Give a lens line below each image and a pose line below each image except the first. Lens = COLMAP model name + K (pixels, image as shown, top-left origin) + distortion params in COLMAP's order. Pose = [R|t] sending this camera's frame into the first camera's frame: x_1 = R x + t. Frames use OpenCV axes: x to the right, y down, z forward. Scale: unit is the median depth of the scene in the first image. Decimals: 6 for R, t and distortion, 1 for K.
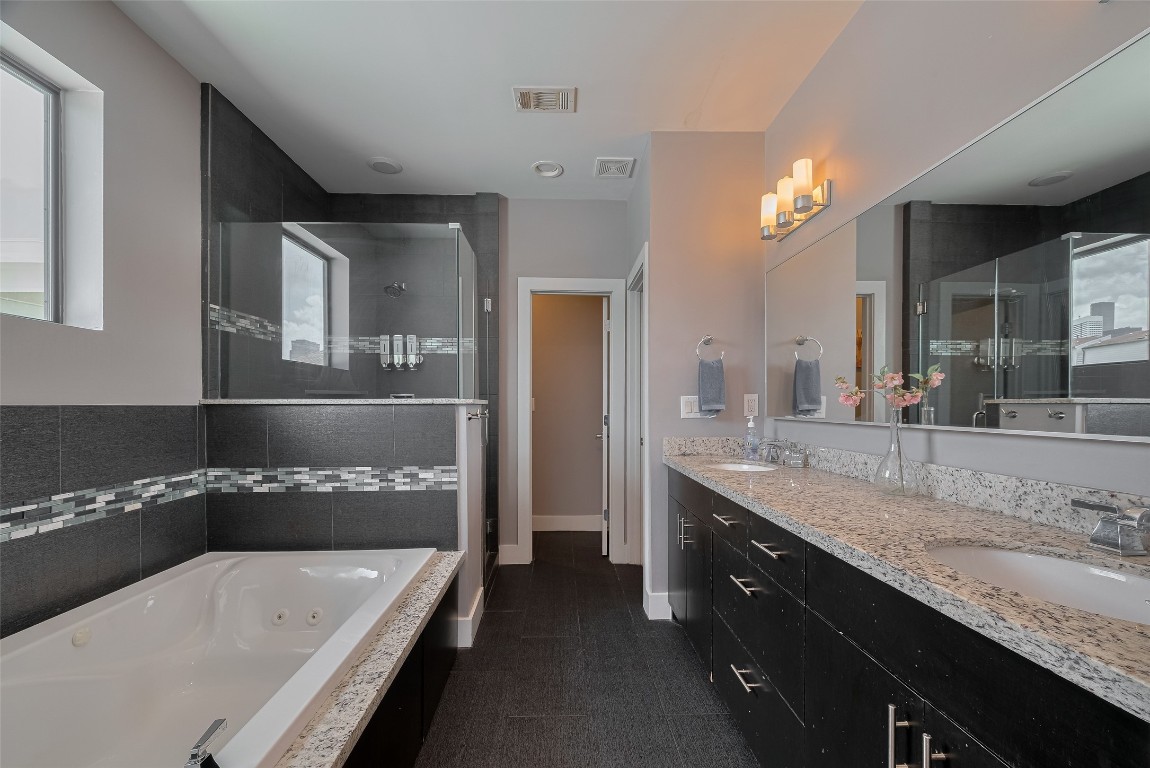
lens RADIAL K [[460.3, 0, 584.6], [0, 460.3, 409.8], [0, 0, 1]] dist [-0.003869, -0.000089]
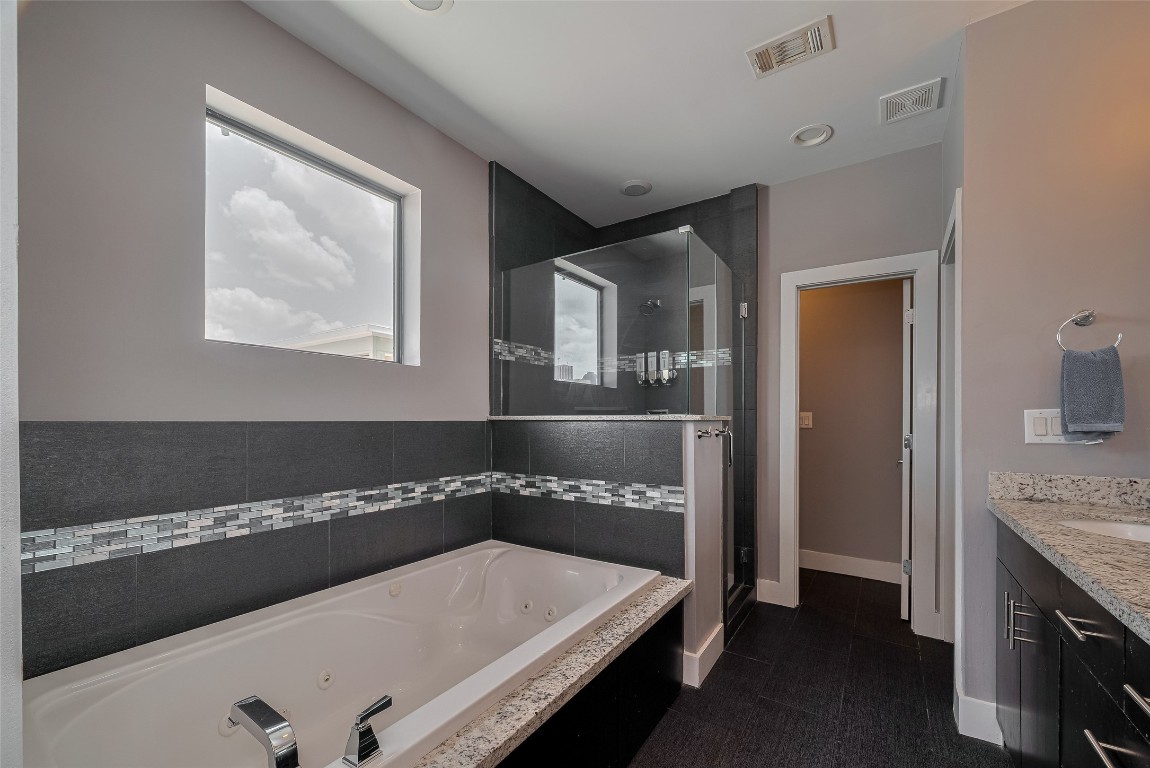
lens RADIAL K [[460.3, 0, 589.6], [0, 460.3, 421.3], [0, 0, 1]] dist [-0.003869, -0.000089]
pose [[0.809213, 0.005533, -0.587490, 0.112823], [-0.008807, 0.999958, -0.002713, -0.006919], [0.587450, 0.007369, 0.809227, 0.137616]]
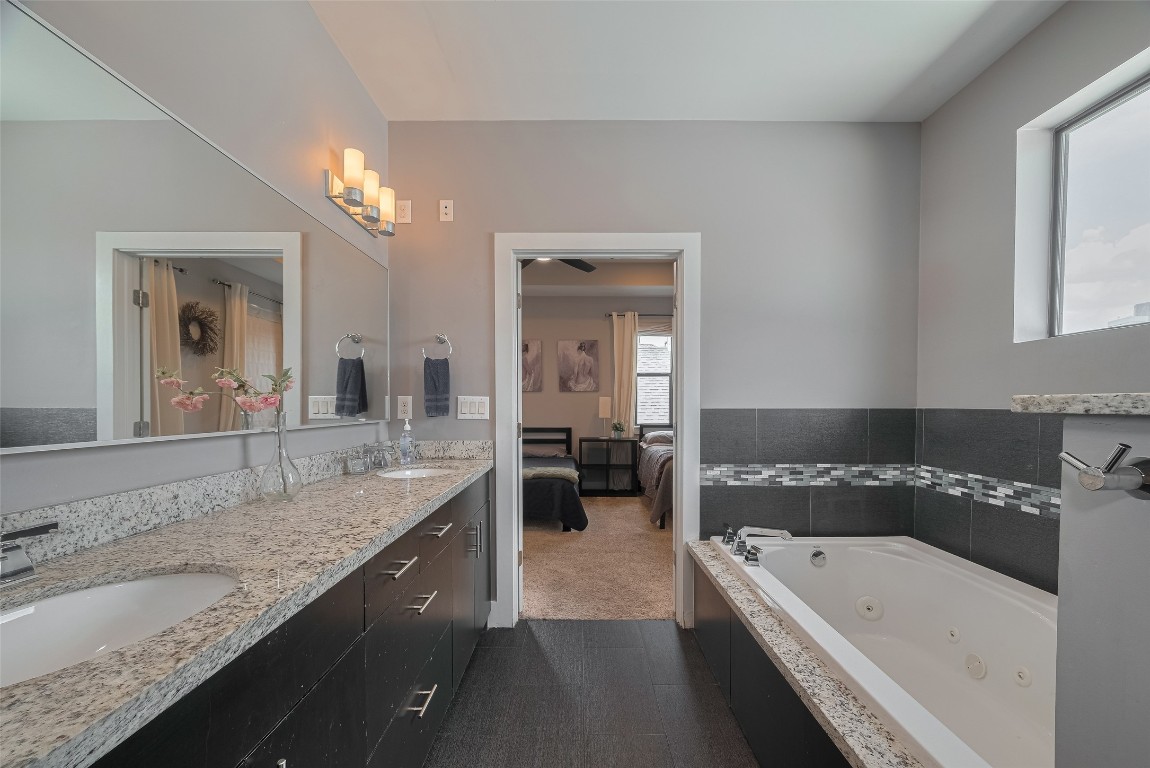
lens RADIAL K [[460.3, 0, 590.3], [0, 460.3, 416.3], [0, 0, 1]] dist [-0.003869, -0.000089]
pose [[-0.998949, -0.002135, 0.045796, -0.024538], [-0.000370, 0.999258, 0.038516, -0.023729], [-0.045845, 0.038458, -0.998208, 1.363634]]
